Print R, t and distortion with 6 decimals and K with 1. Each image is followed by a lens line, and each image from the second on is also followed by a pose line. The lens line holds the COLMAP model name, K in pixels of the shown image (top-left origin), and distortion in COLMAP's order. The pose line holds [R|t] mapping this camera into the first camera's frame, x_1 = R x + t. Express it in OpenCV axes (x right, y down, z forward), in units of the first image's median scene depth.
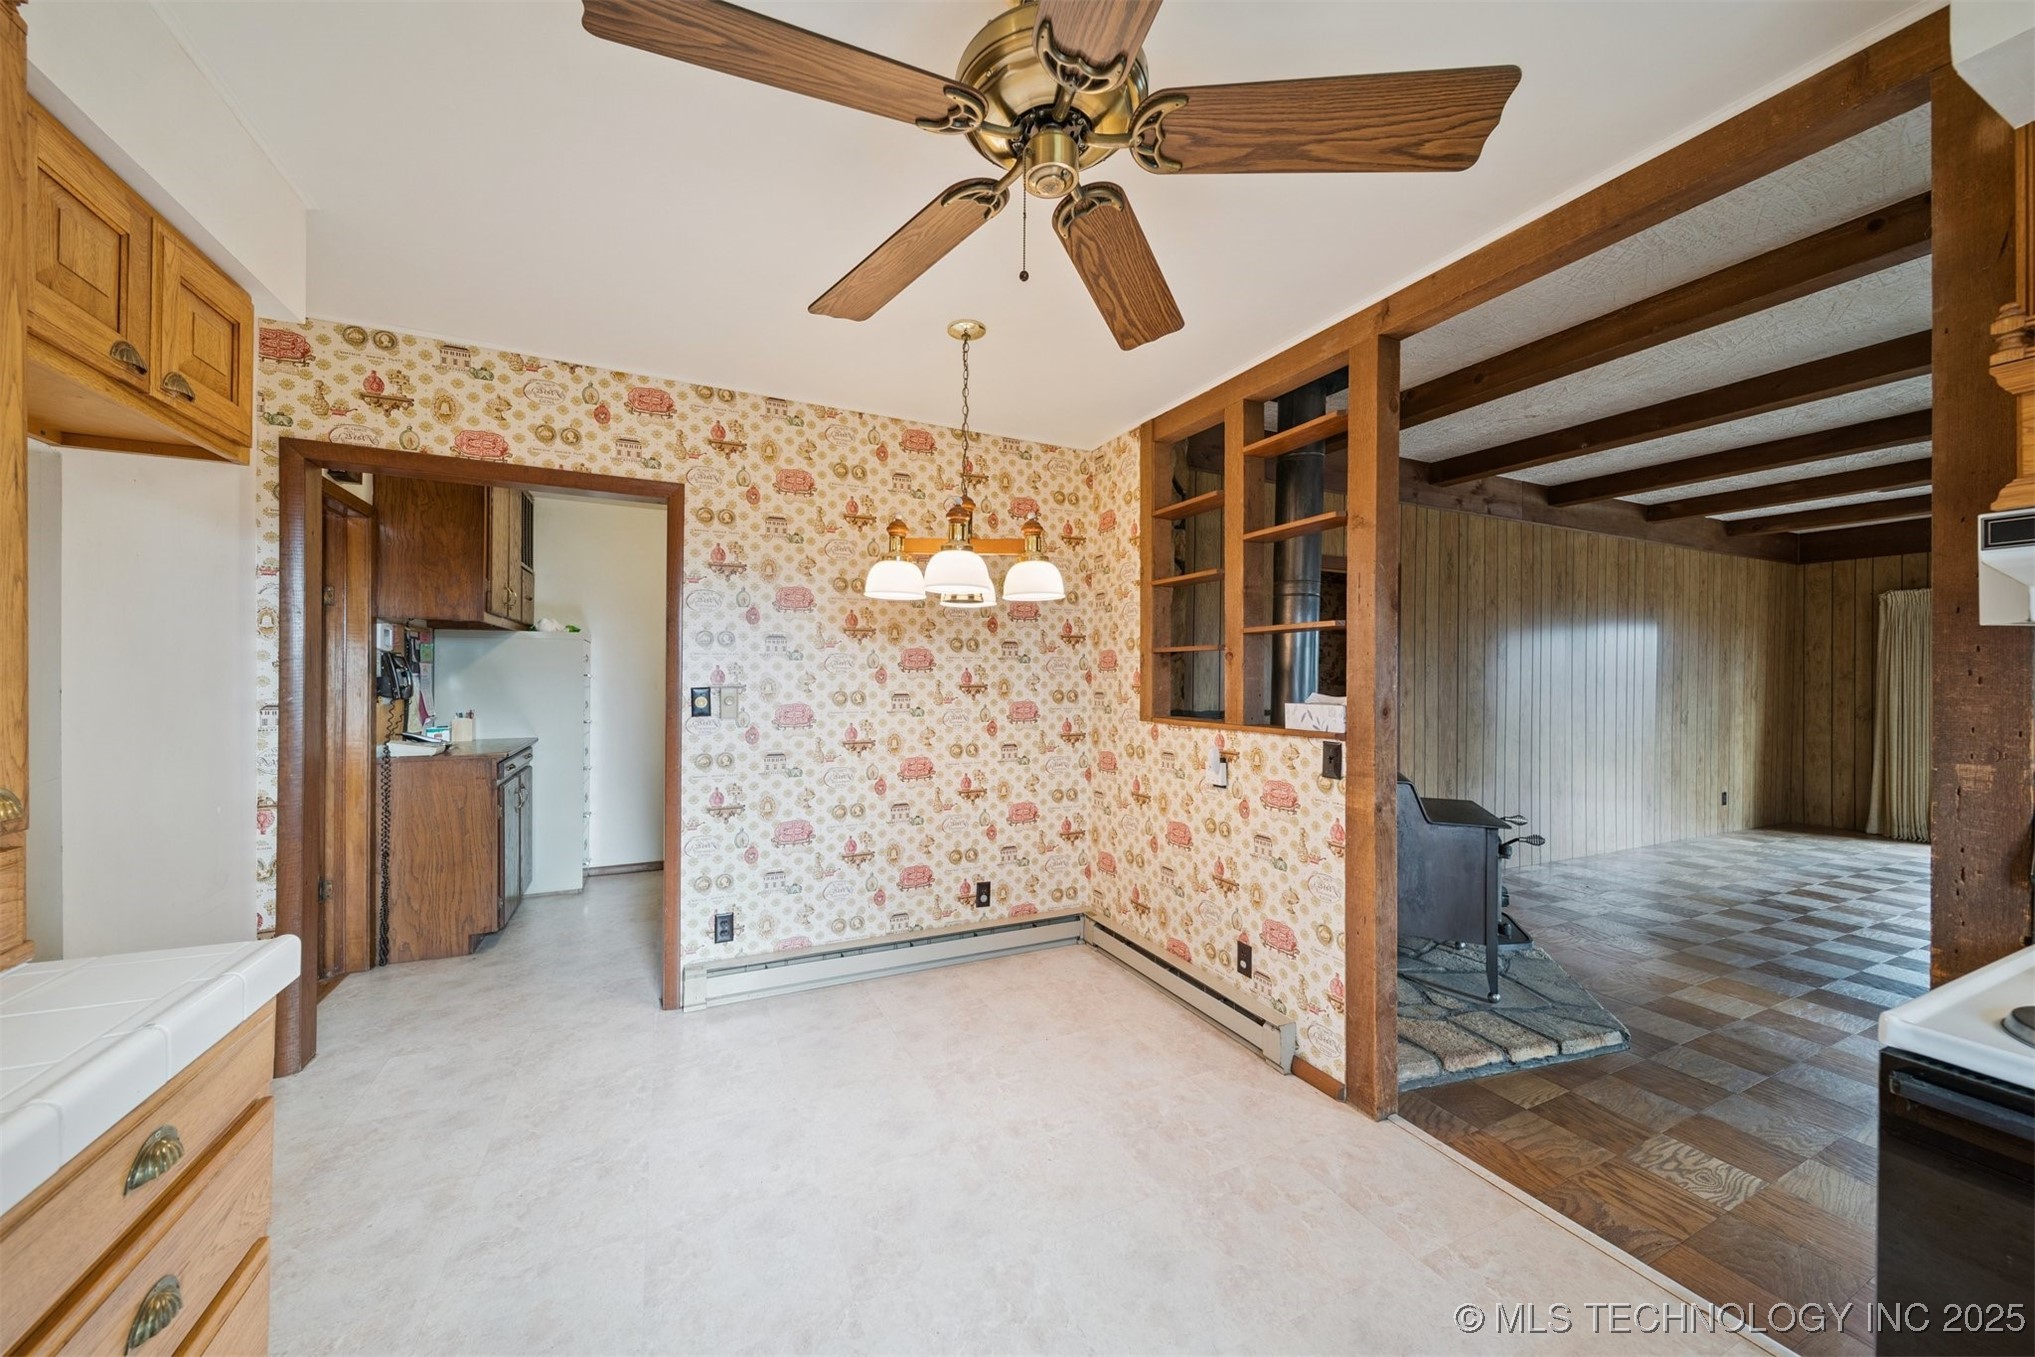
lens RADIAL K [[717.7, 0, 999.3], [0, 717.7, 678.0], [0, 0, 1]] dist [0.009842, -0.000784]
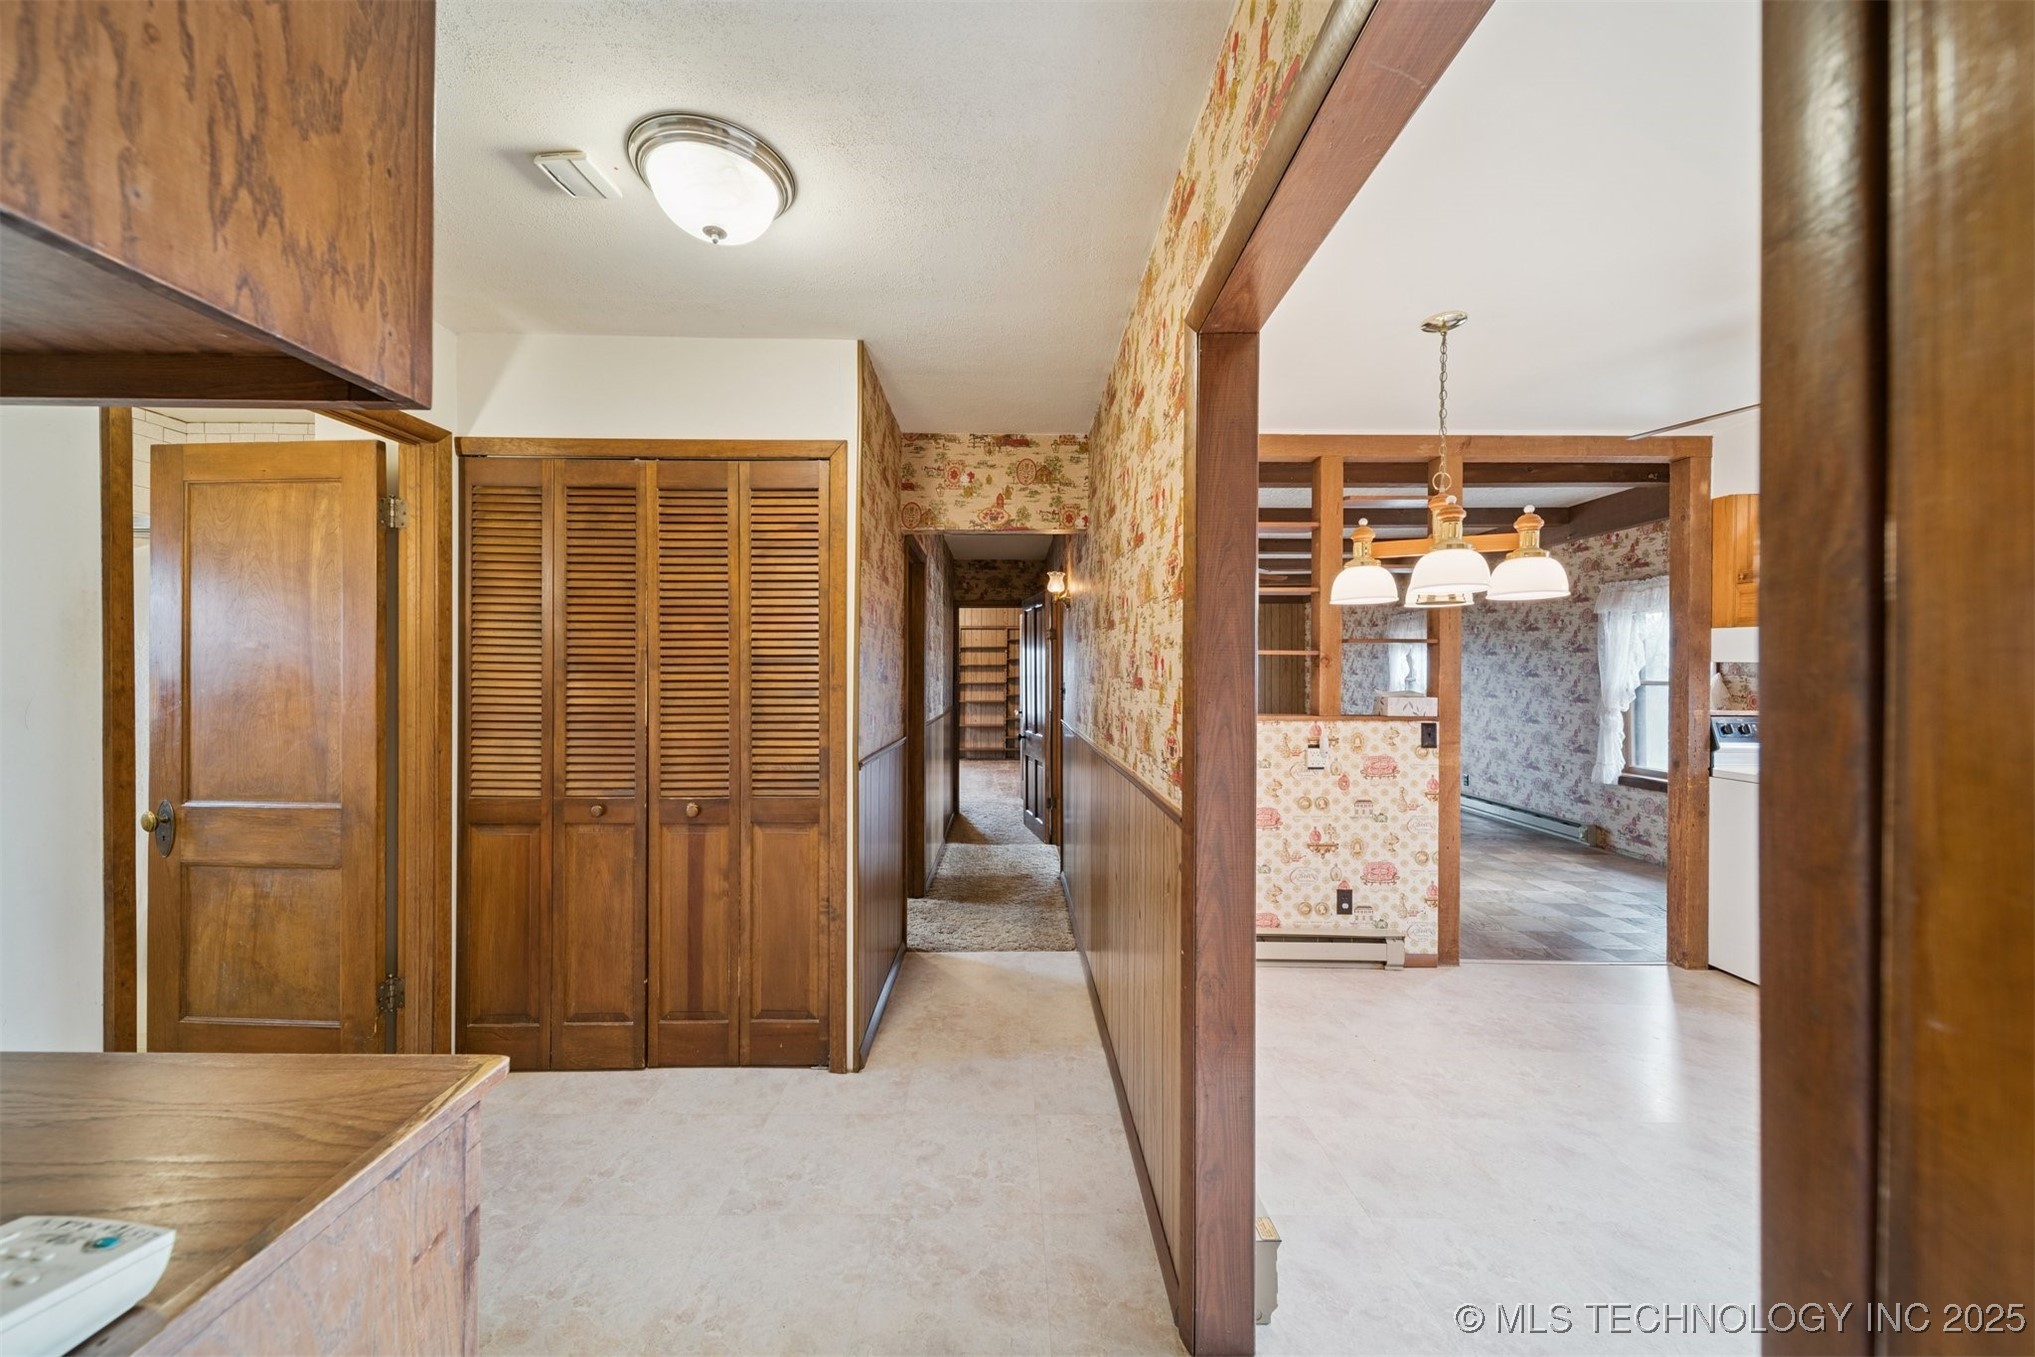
lens RADIAL K [[717.7, 0, 1005.3], [0, 717.7, 672.9], [0, 0, 1]] dist [0.009842, -0.000784]
pose [[0.431601, -0.002676, 0.902061, -0.922590], [-0.001157, 0.999993, 0.003520, -0.011600], [-0.902064, -0.002563, 0.431595, 0.872801]]
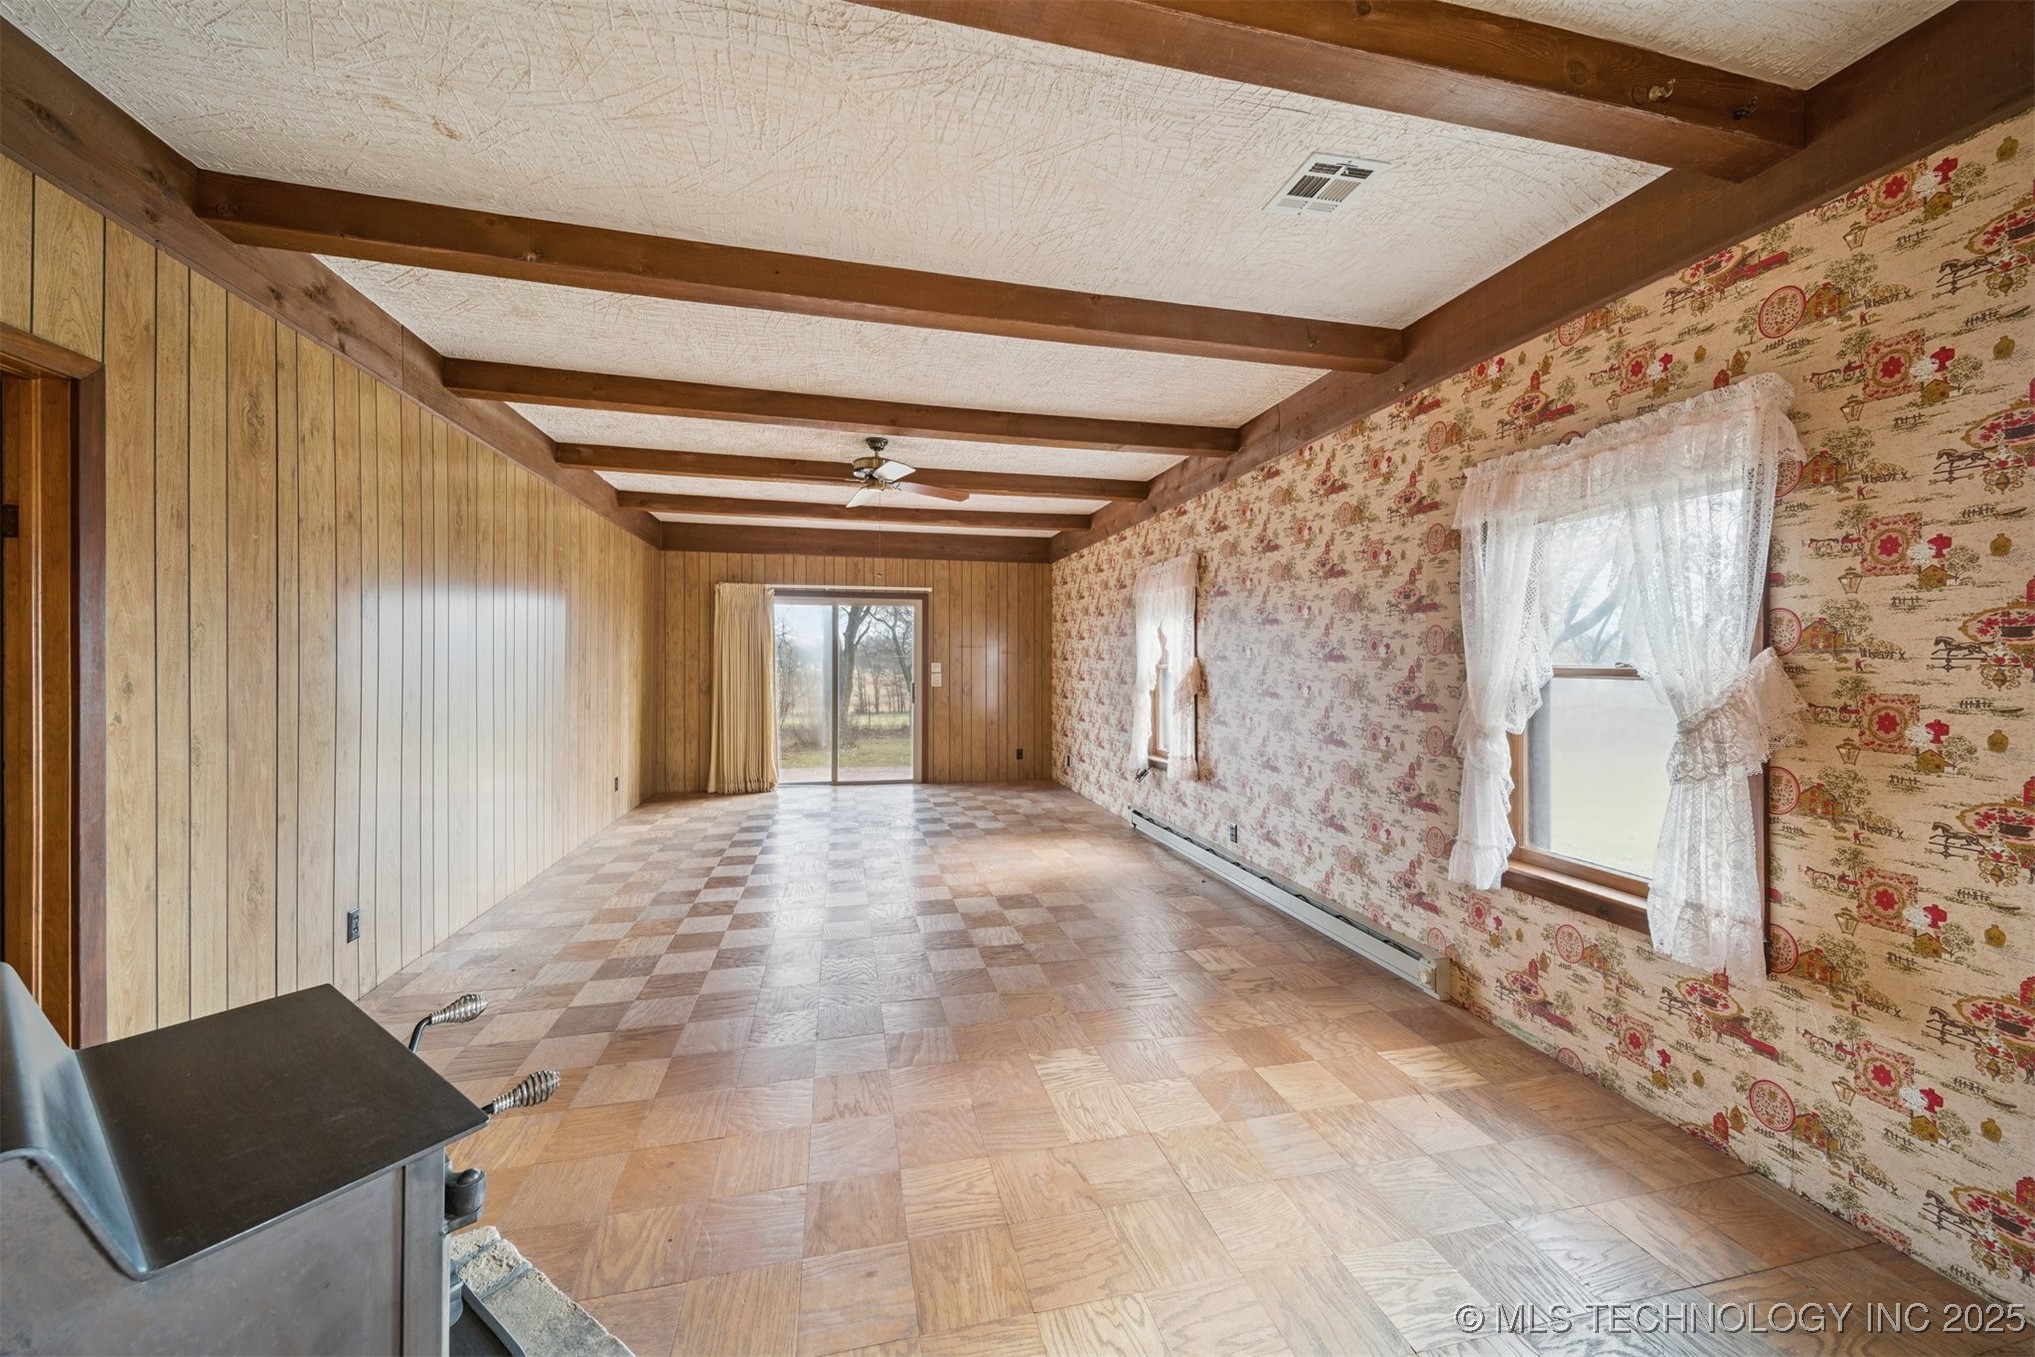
lens RADIAL K [[717.7, 0, 1010.6], [0, 717.7, 668.9], [0, 0, 1]] dist [0.009842, -0.000784]
pose [[0.208504, -0.012603, 0.977940, 0.416459], [-0.003051, 0.999904, 0.013536, 0.003924], [-0.978017, -0.005806, 0.208446, 0.660147]]
